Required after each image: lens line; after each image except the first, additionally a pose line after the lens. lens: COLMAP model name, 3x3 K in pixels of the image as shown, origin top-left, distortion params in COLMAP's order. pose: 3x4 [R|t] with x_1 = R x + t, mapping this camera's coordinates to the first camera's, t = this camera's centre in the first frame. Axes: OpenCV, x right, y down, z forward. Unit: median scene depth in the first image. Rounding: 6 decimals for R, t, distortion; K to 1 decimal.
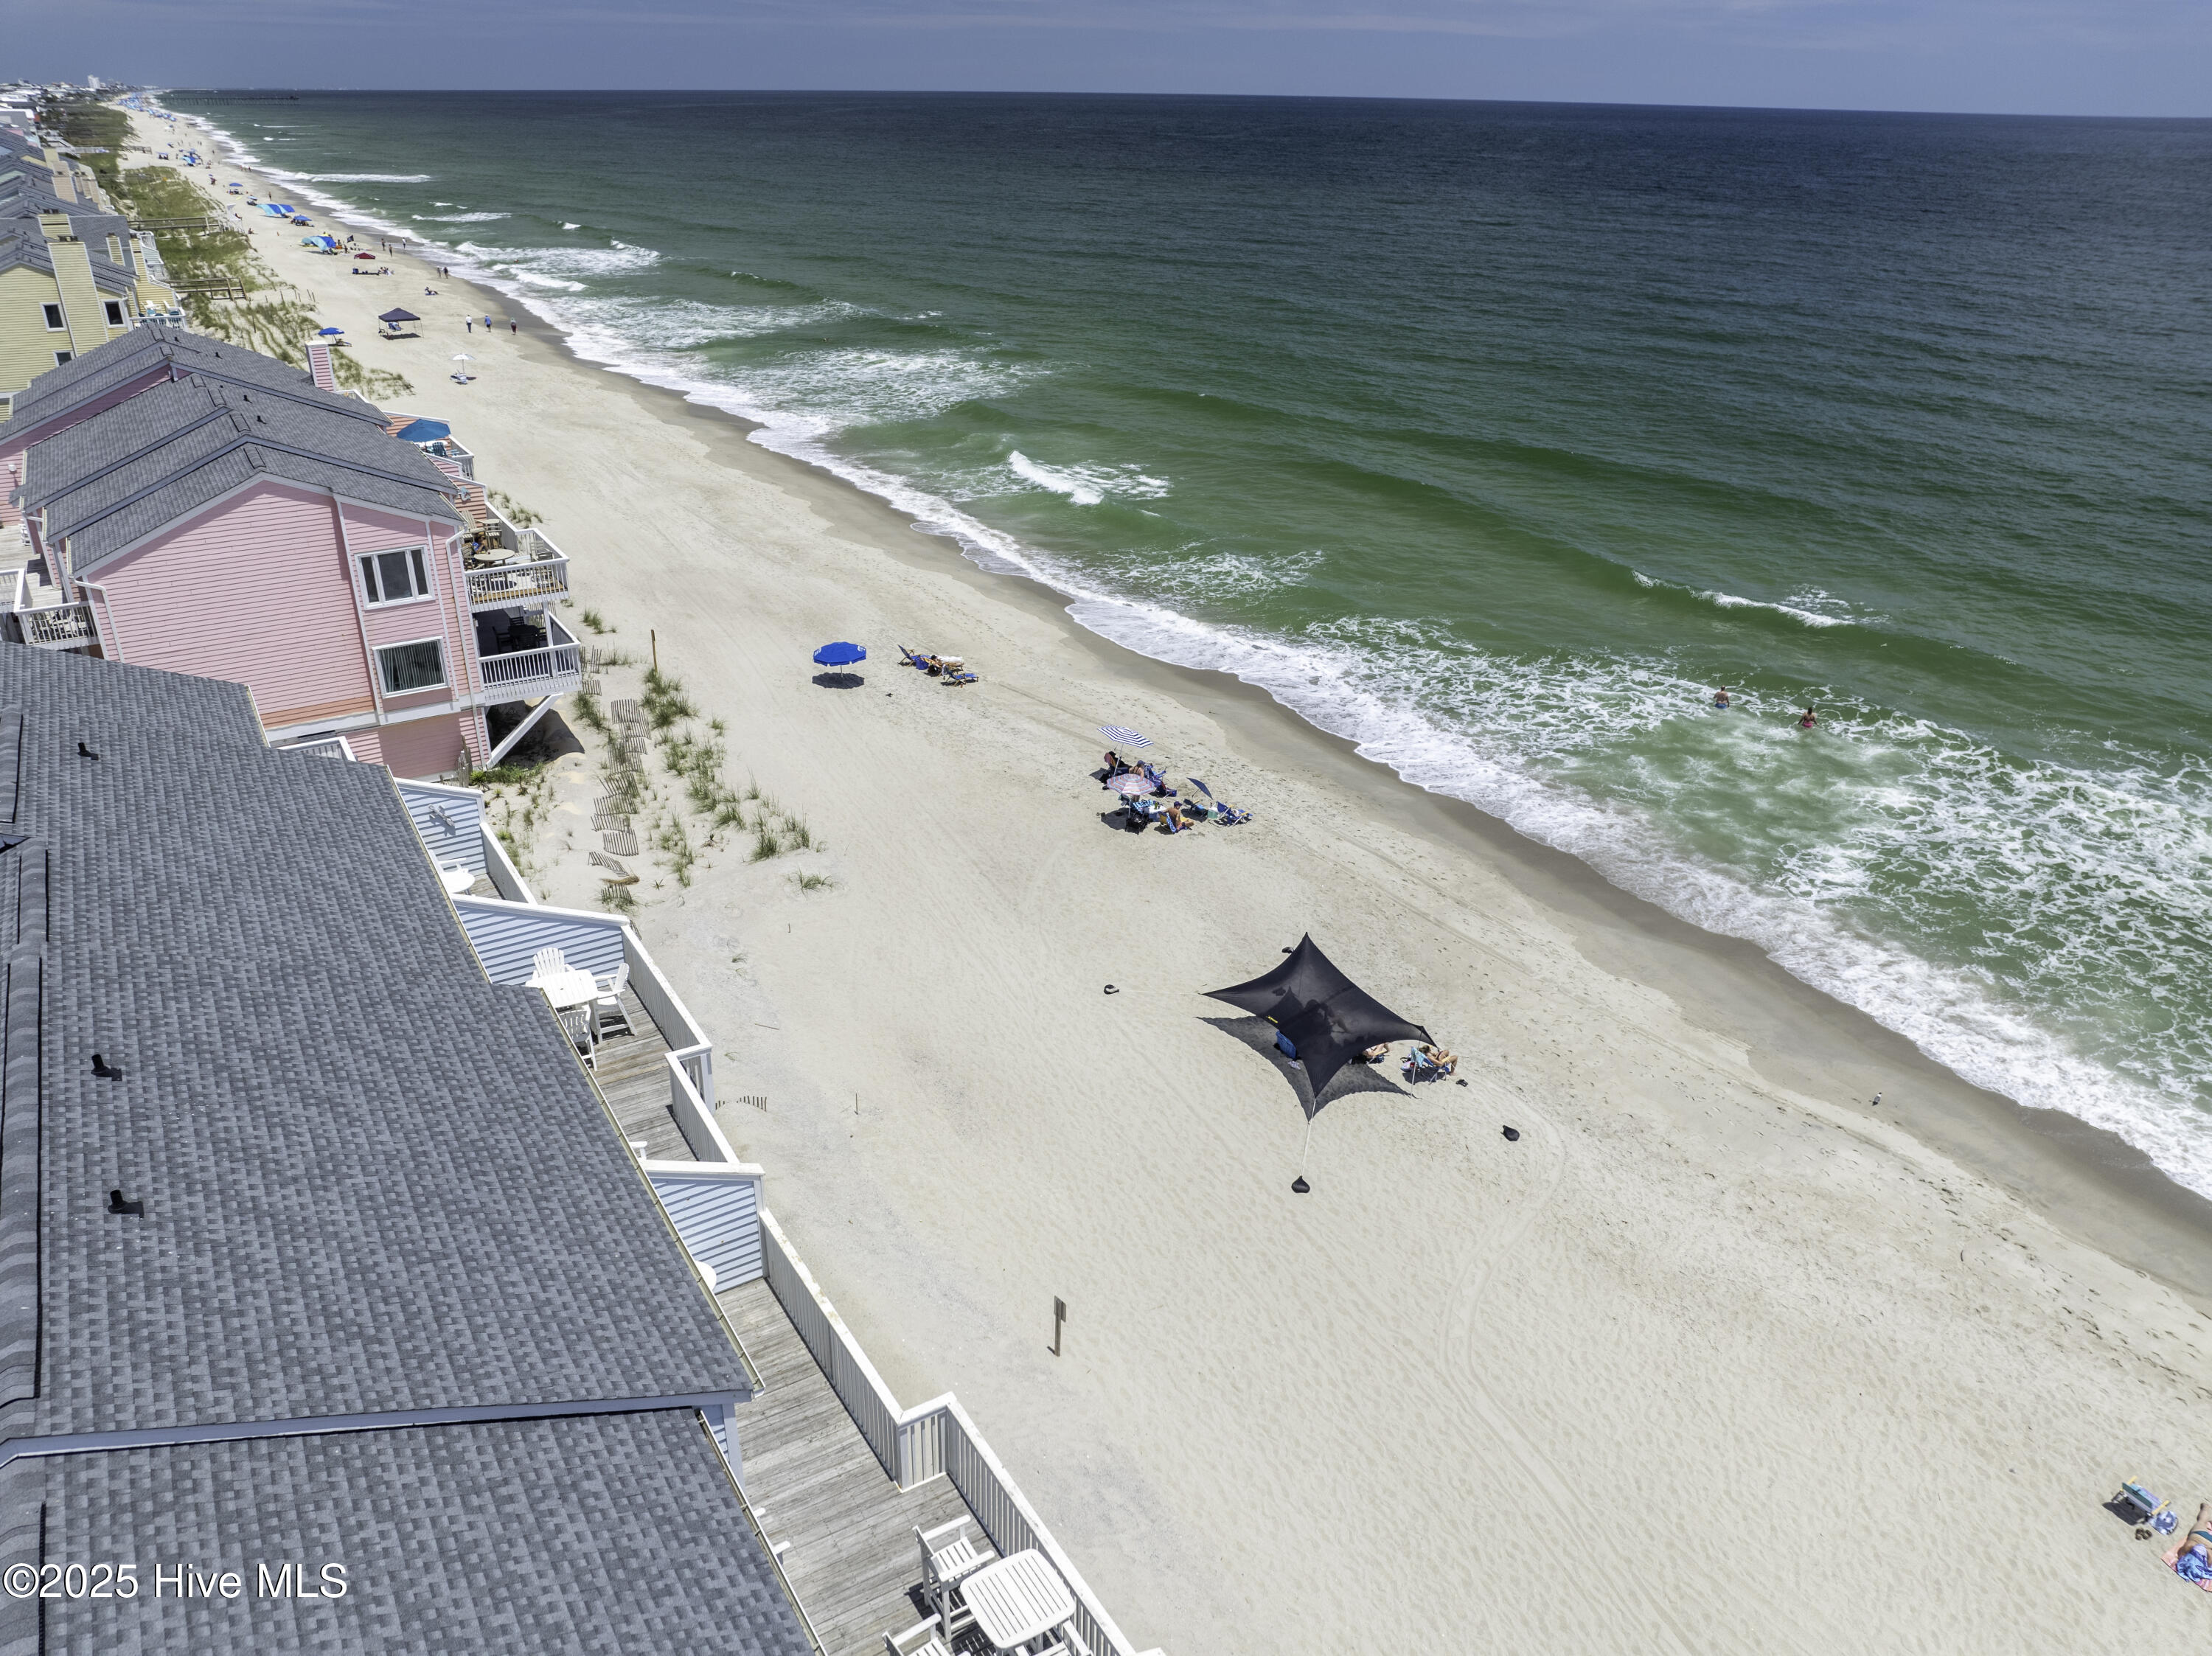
lens RADIAL K [[1571.7, 0, 1103.2], [0, 1571.7, 817.2], [0, 0, 1]] dist [-0.053737, 0.020175]
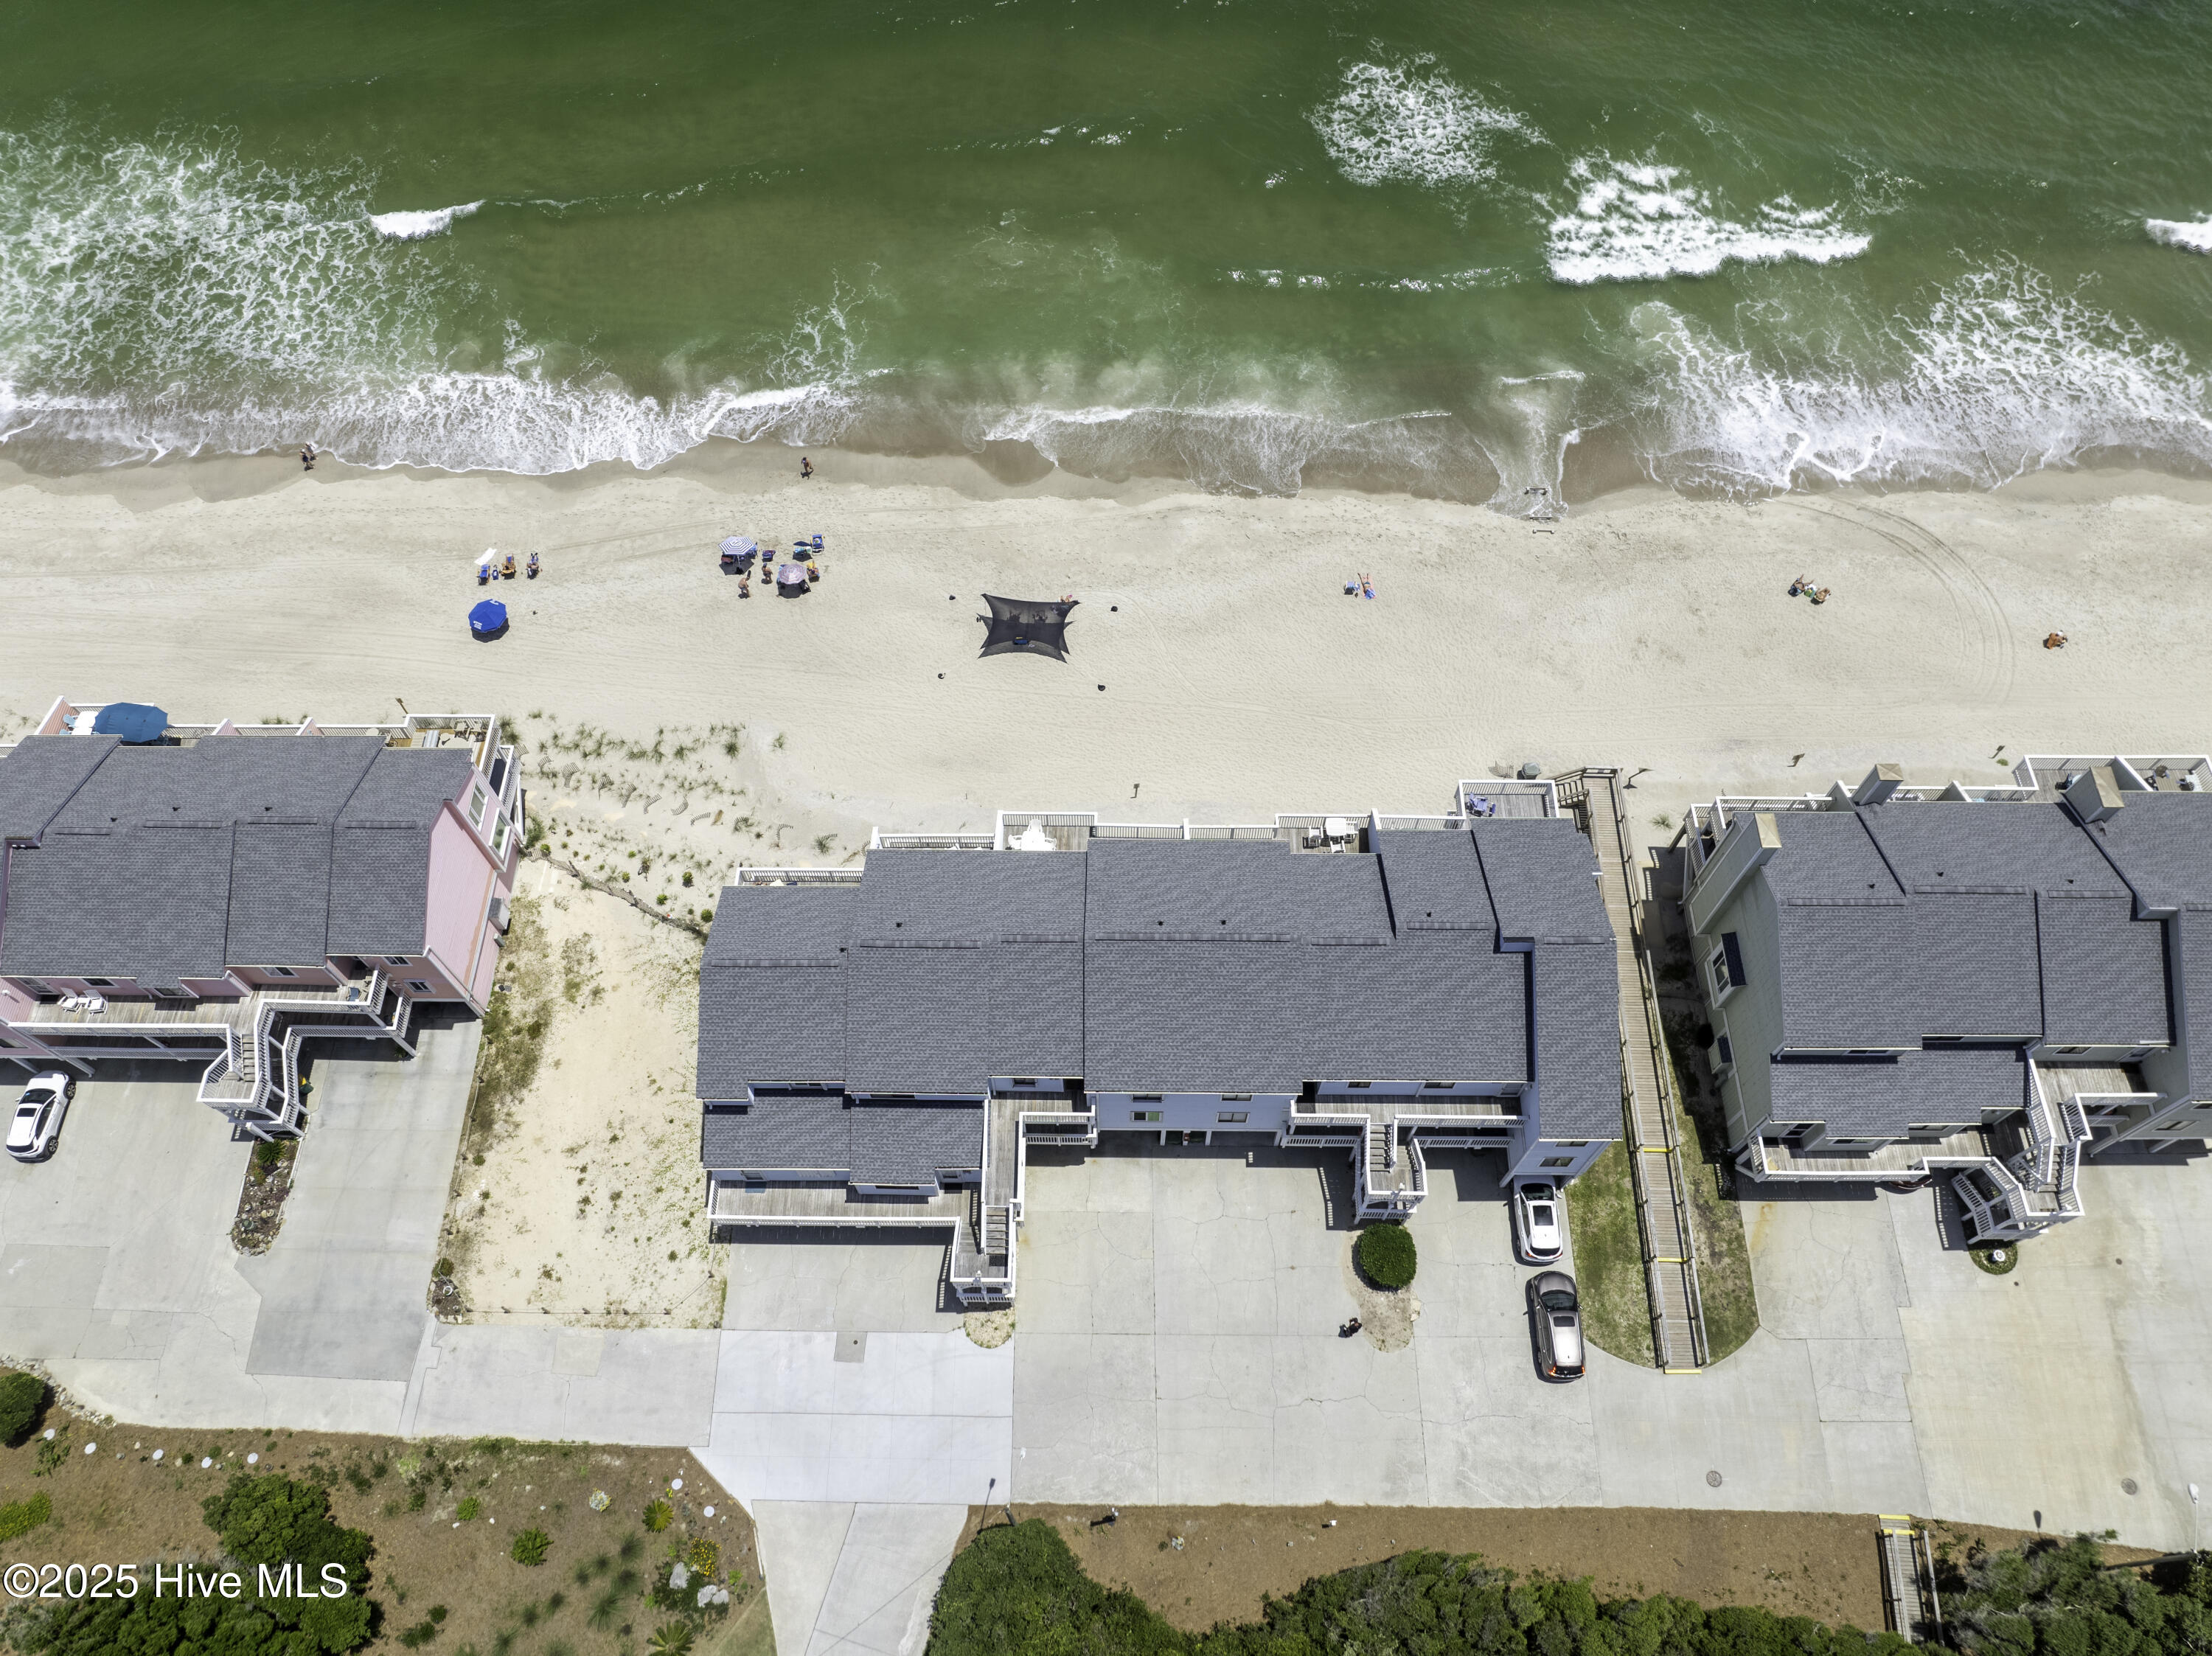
lens RADIAL K [[1571.7, 0, 1104.8], [0, 1571.7, 825.2], [0, 0, 1]] dist [-0.053737, 0.020175]
pose [[0.533490, -0.745748, 0.399060, -0.774166], [0.370039, 0.630051, 0.682721, -0.999285], [-0.760565, -0.216557, 0.612082, -0.452984]]
